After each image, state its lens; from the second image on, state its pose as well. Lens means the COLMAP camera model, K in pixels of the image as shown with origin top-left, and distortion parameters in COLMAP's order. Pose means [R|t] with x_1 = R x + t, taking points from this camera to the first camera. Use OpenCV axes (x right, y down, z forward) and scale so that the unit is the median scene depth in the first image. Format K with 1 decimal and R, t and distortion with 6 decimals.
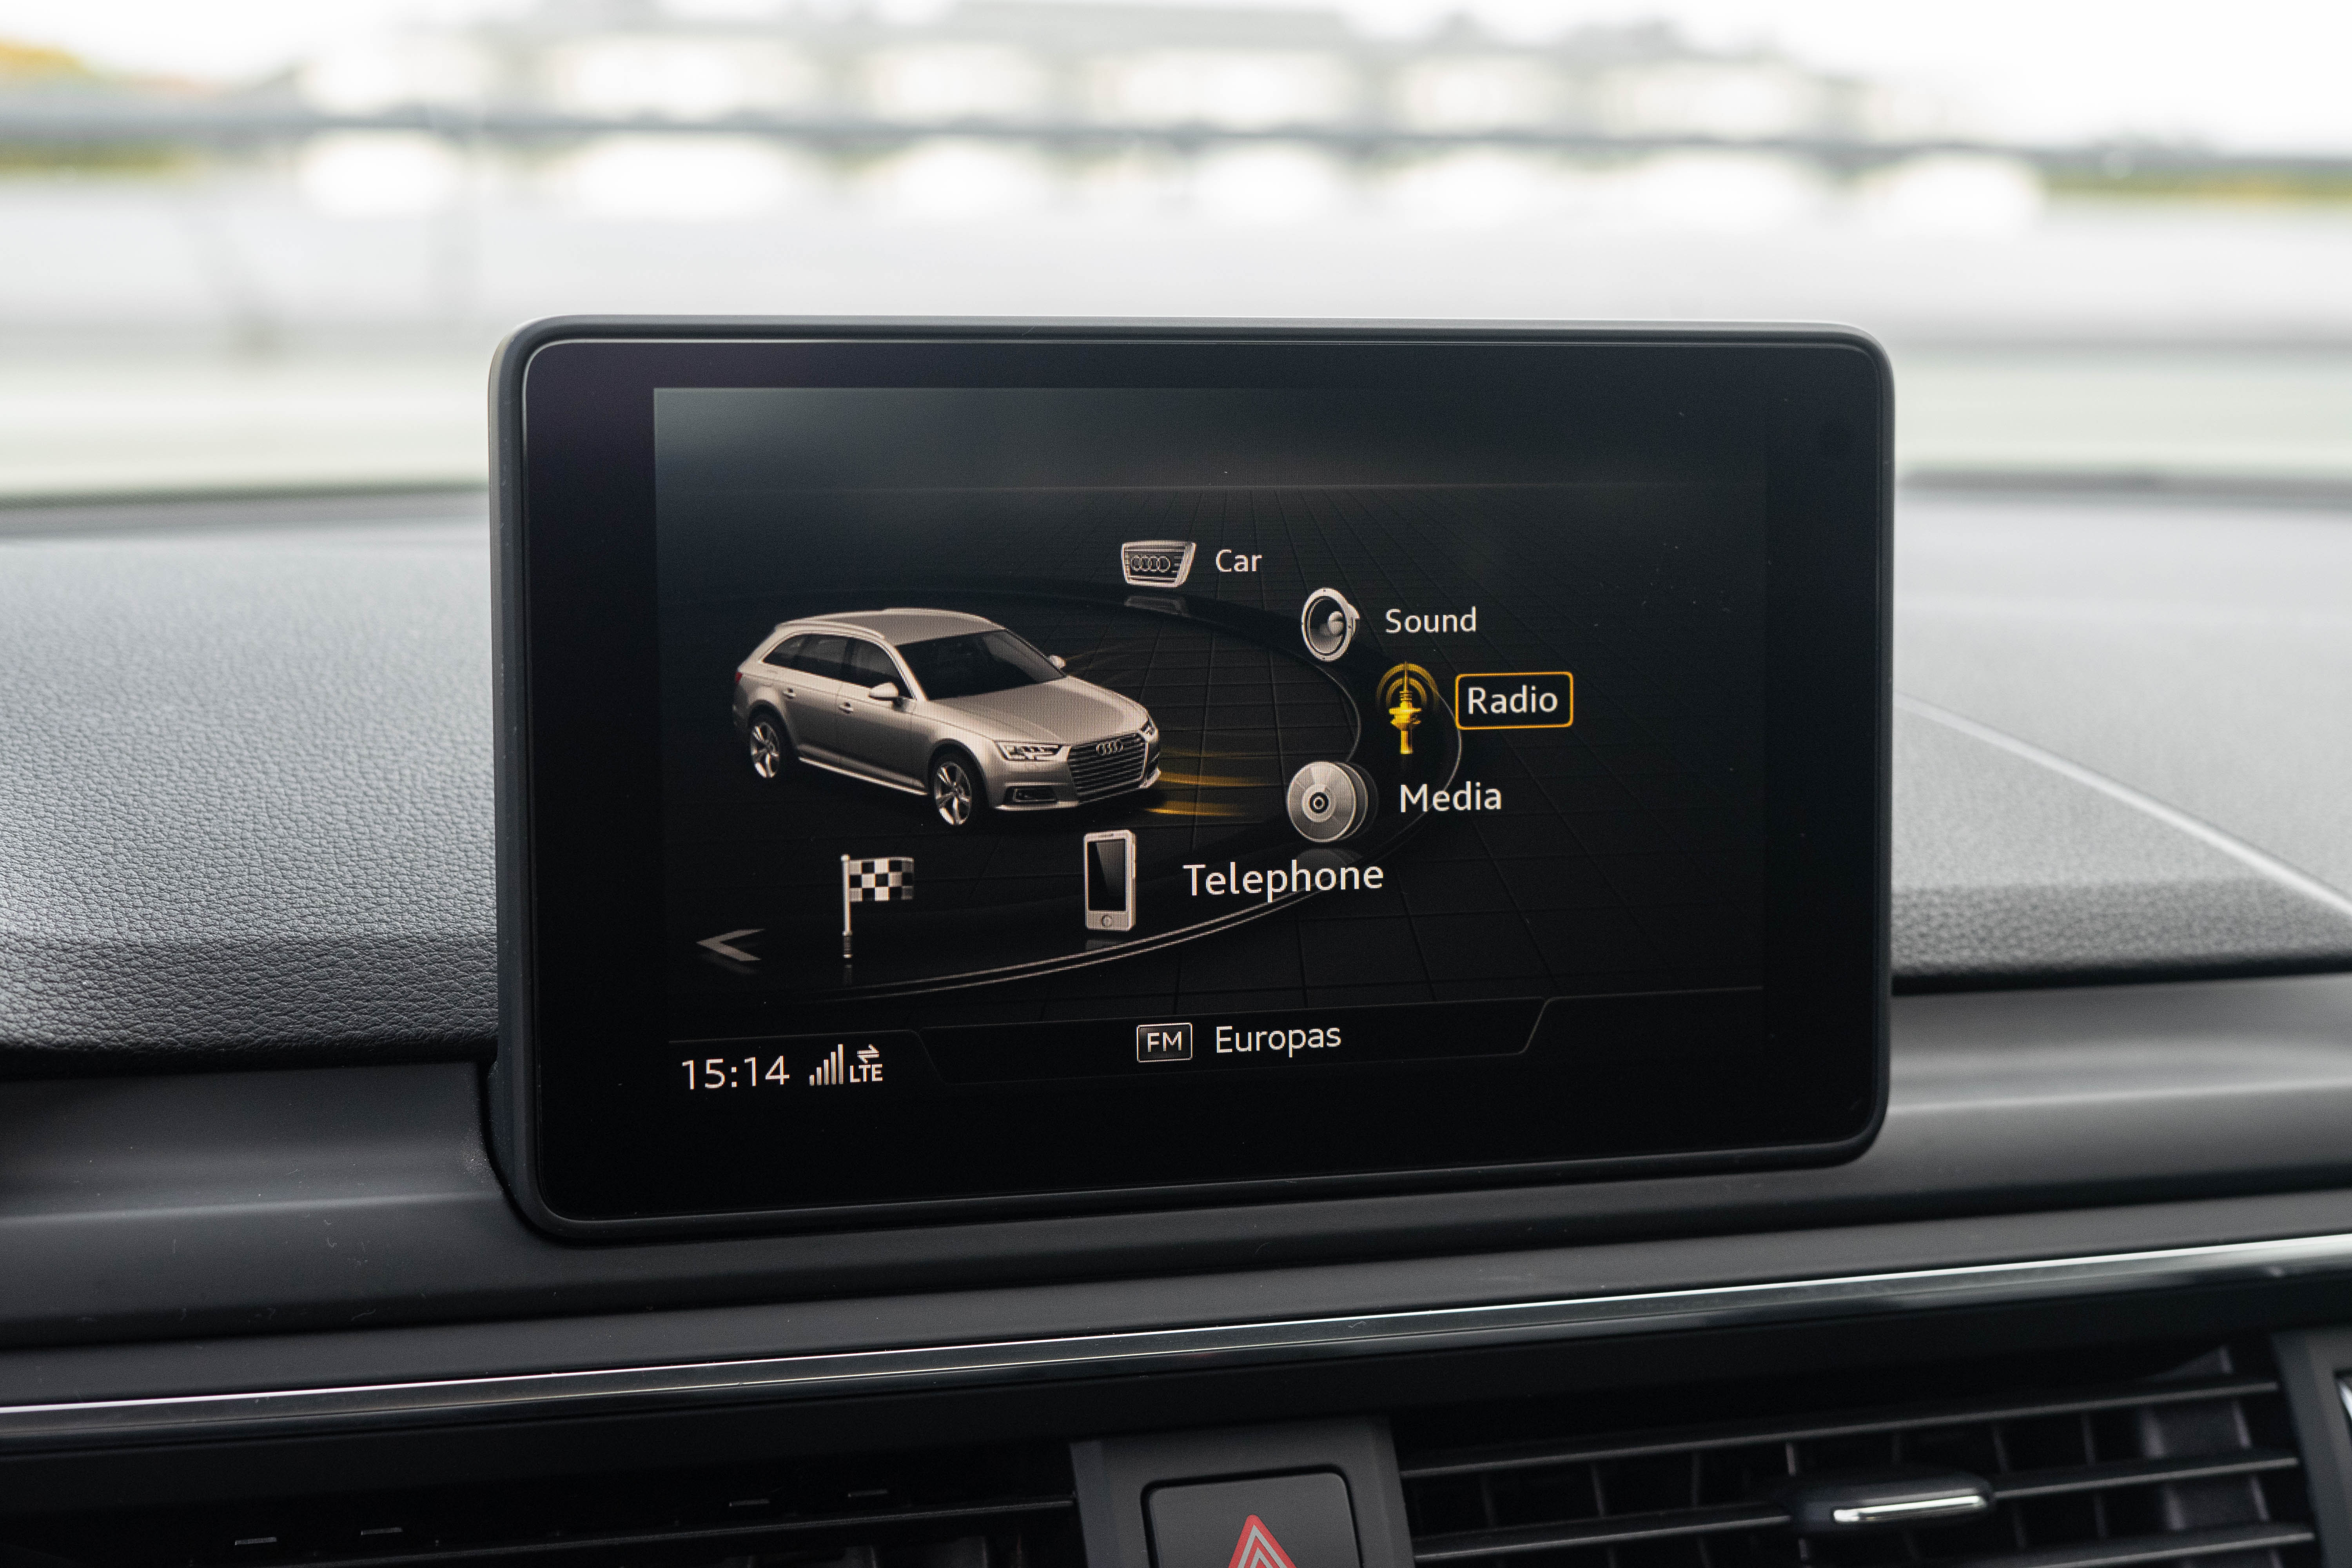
lens RADIAL K [[3769.0, 0, 1176.0], [0, 3769.0, 784.0], [0, 0, 1]] dist [-0.055255, -0.085386]
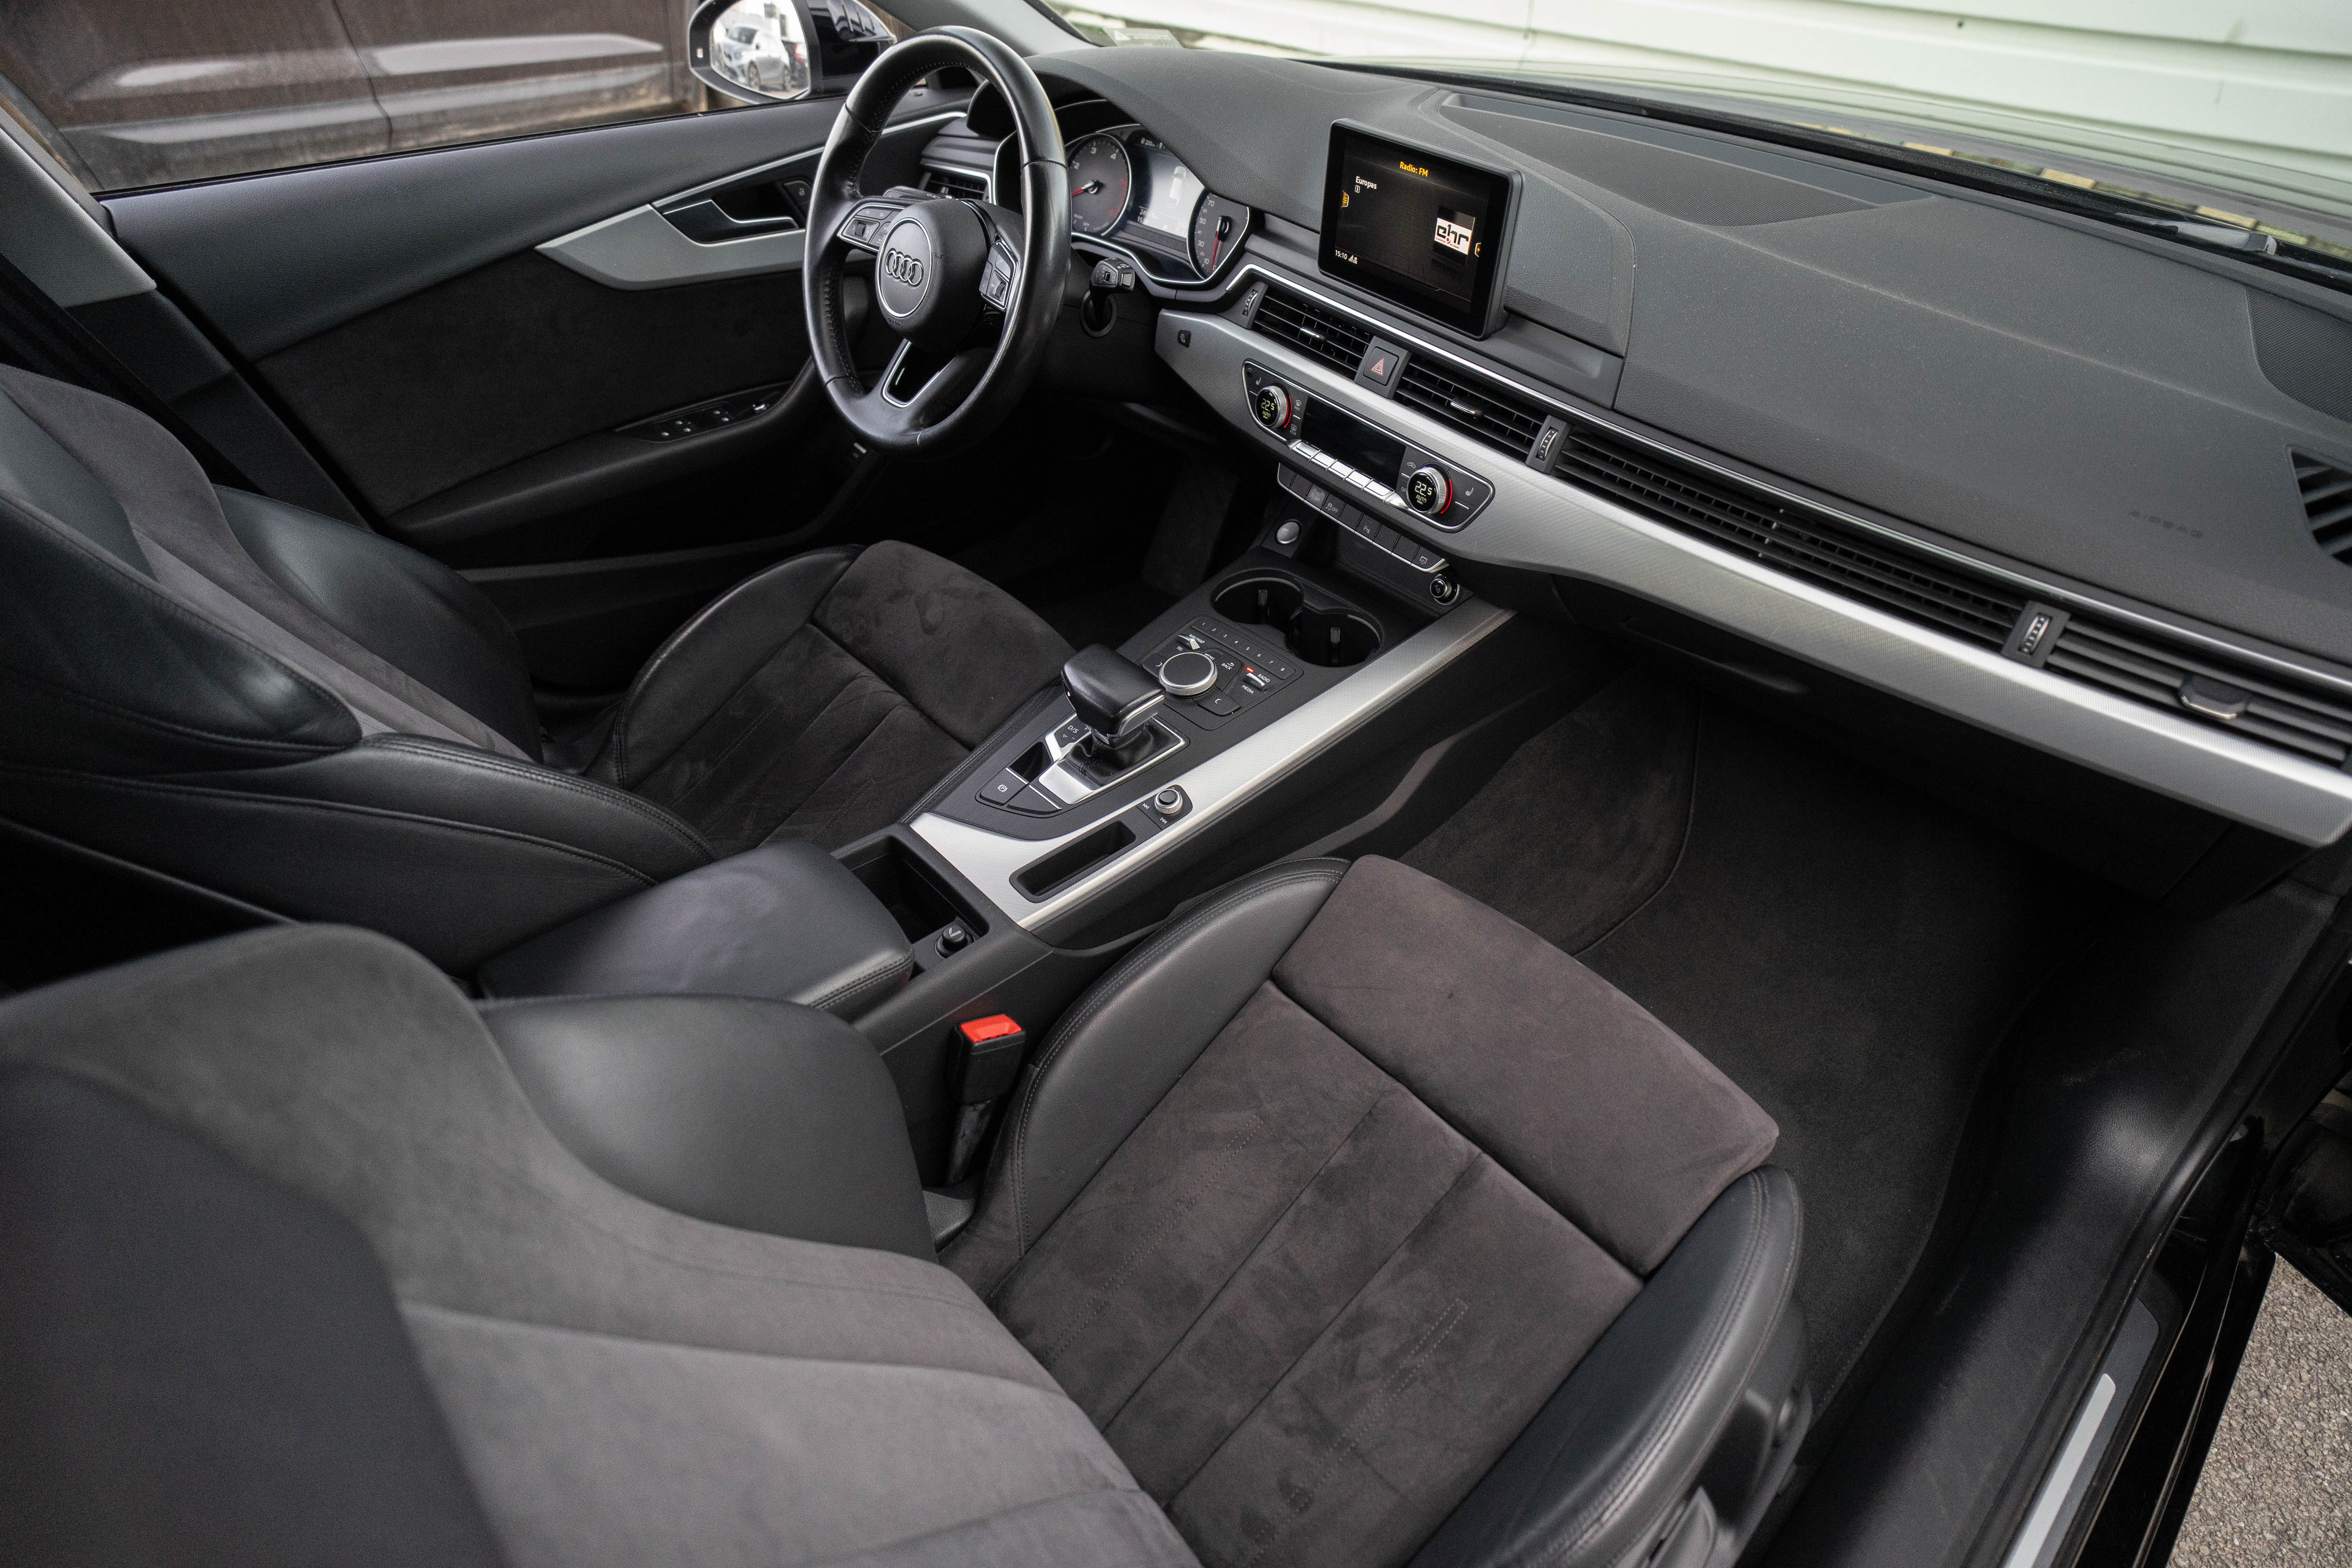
lens RADIAL K [[1210.1, 0, 1217.6], [0, 1210.1, 749.5], [0, 0, 1]] dist [-0.028700, 0.000375]
pose [[0.344396, 0.600825, -0.721388, 1.663102], [-0.133782, 0.791961, 0.595735, -0.415379], [0.929244, -0.108660, 0.353128, 0.001196]]
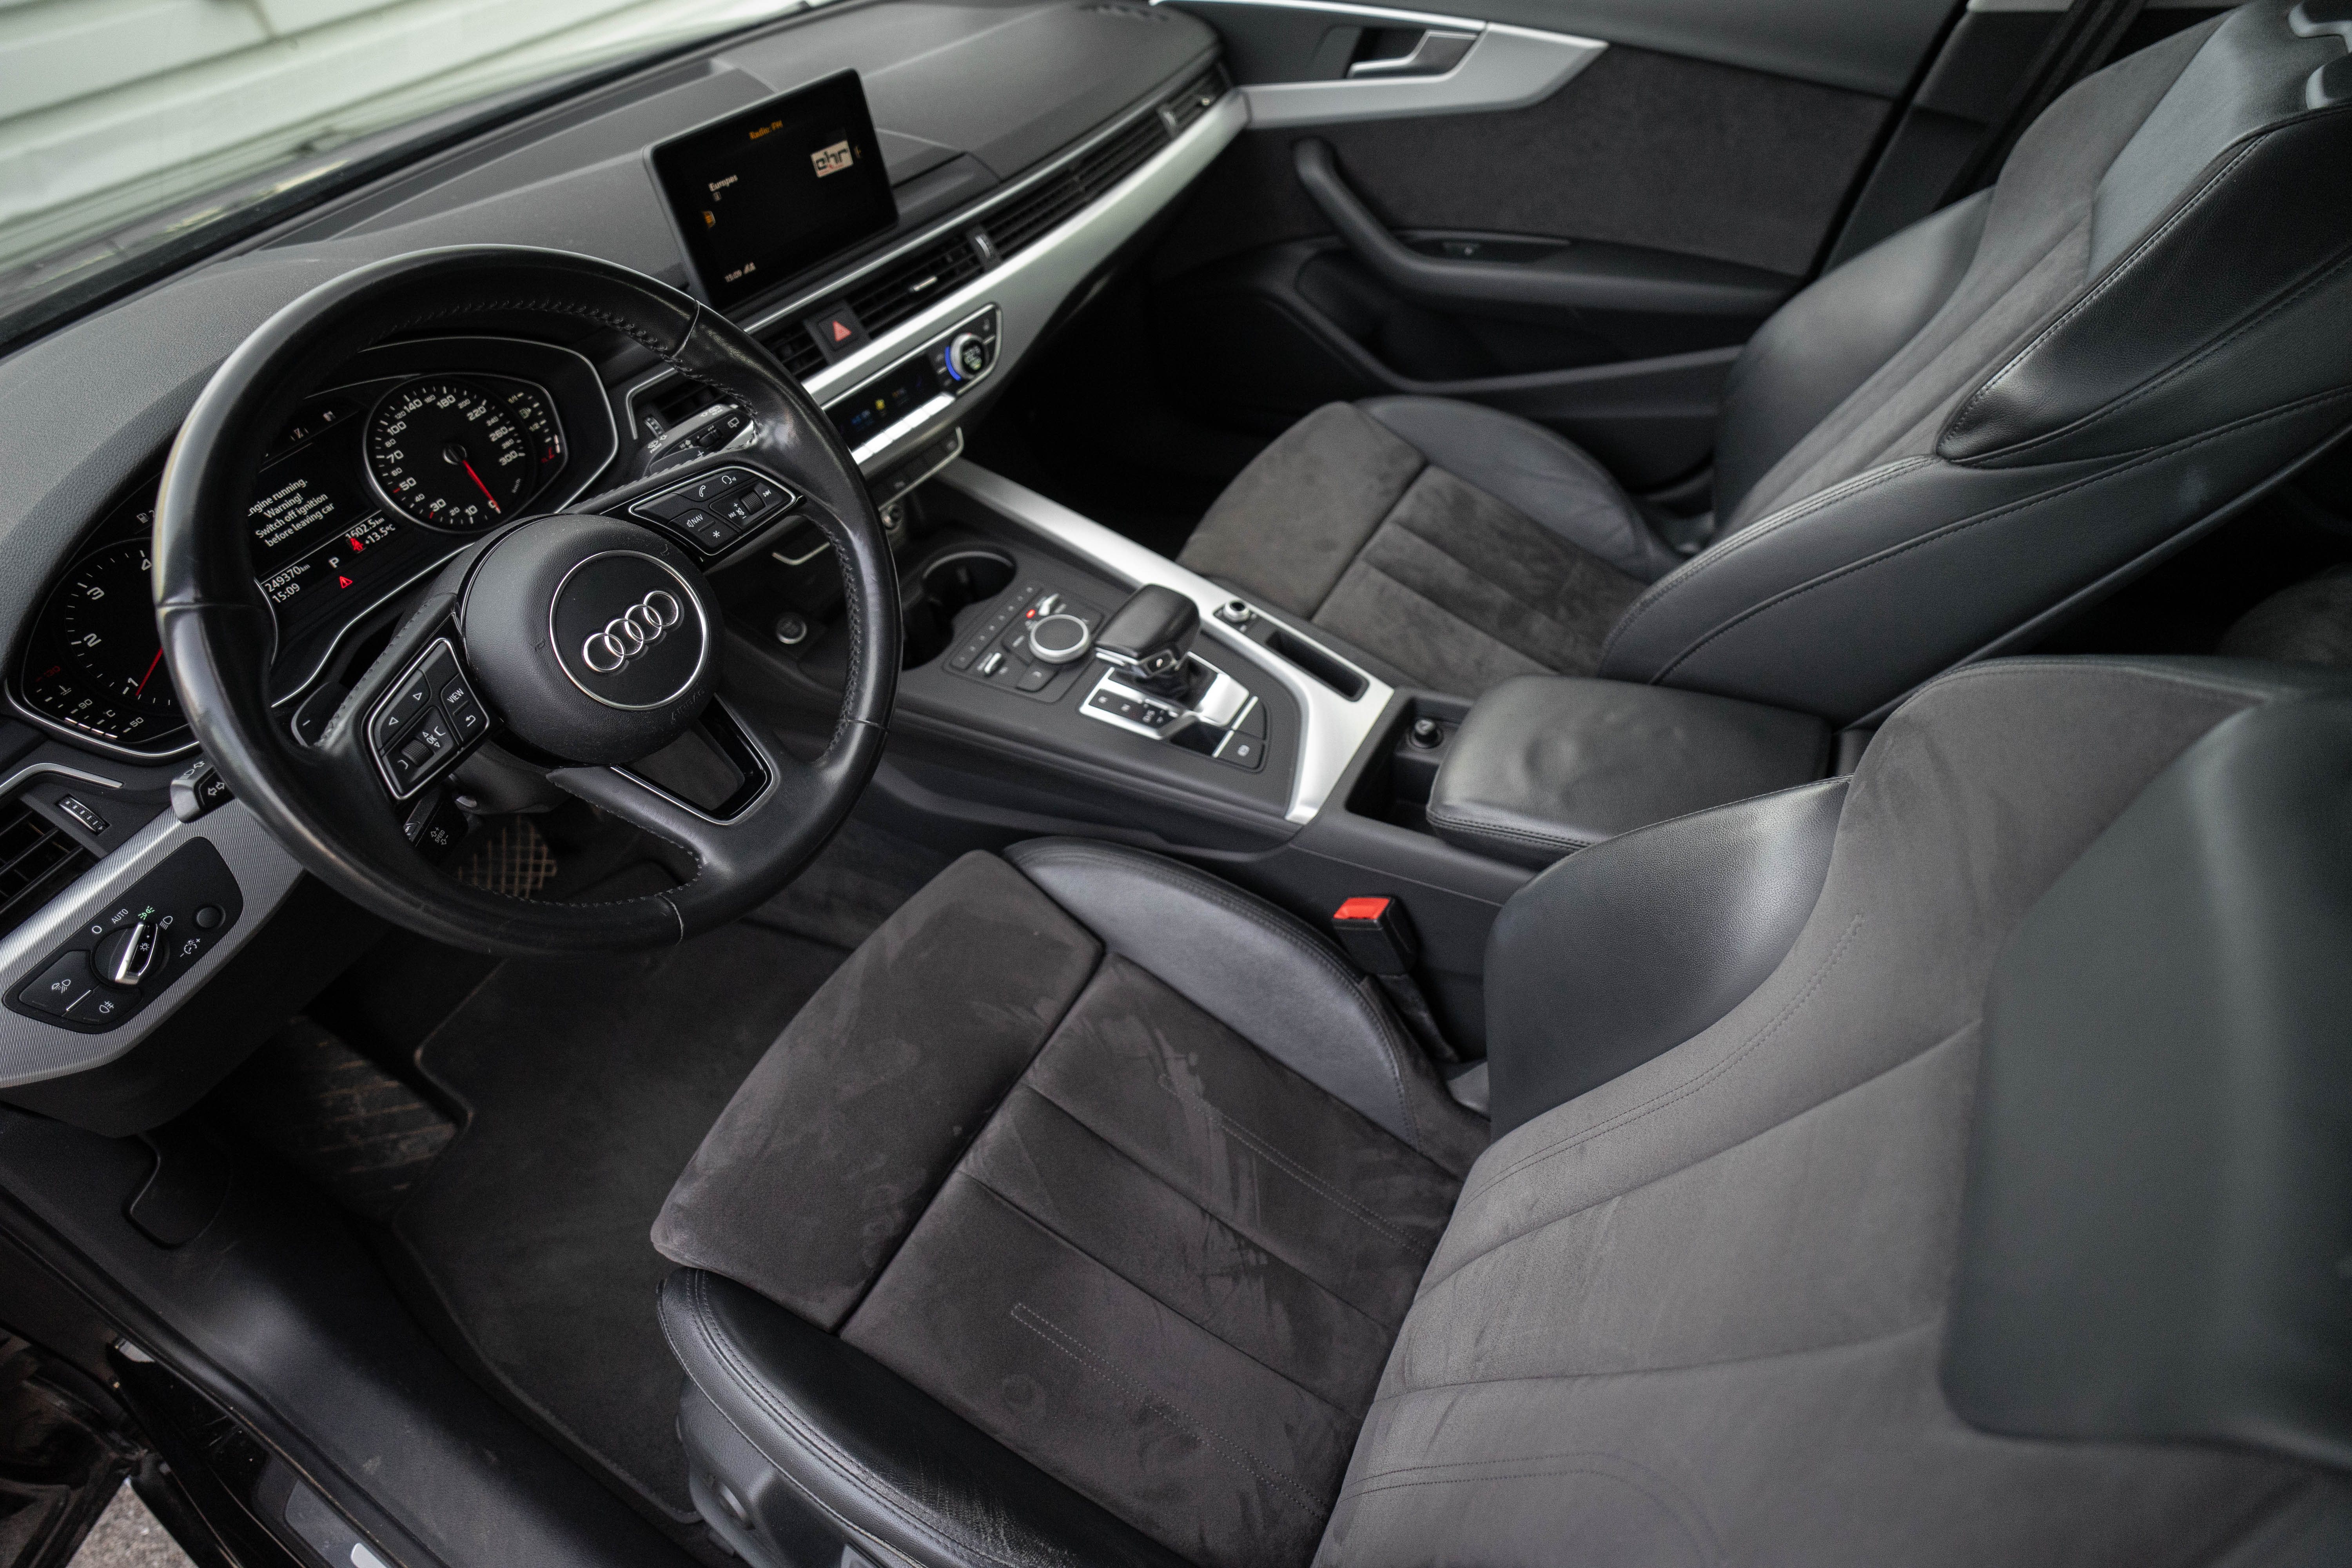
lens RADIAL K [[1222.1, 0, 1172.9], [0, 1222.1, 770.0], [0, 0, 1]] dist [-0.032349, 0.000990]
pose [[0.796178, -0.482213, 0.365472, -0.578572], [0.191180, 0.773571, 0.604184, -0.303867], [-0.574065, -0.411168, 0.708090, -0.921407]]
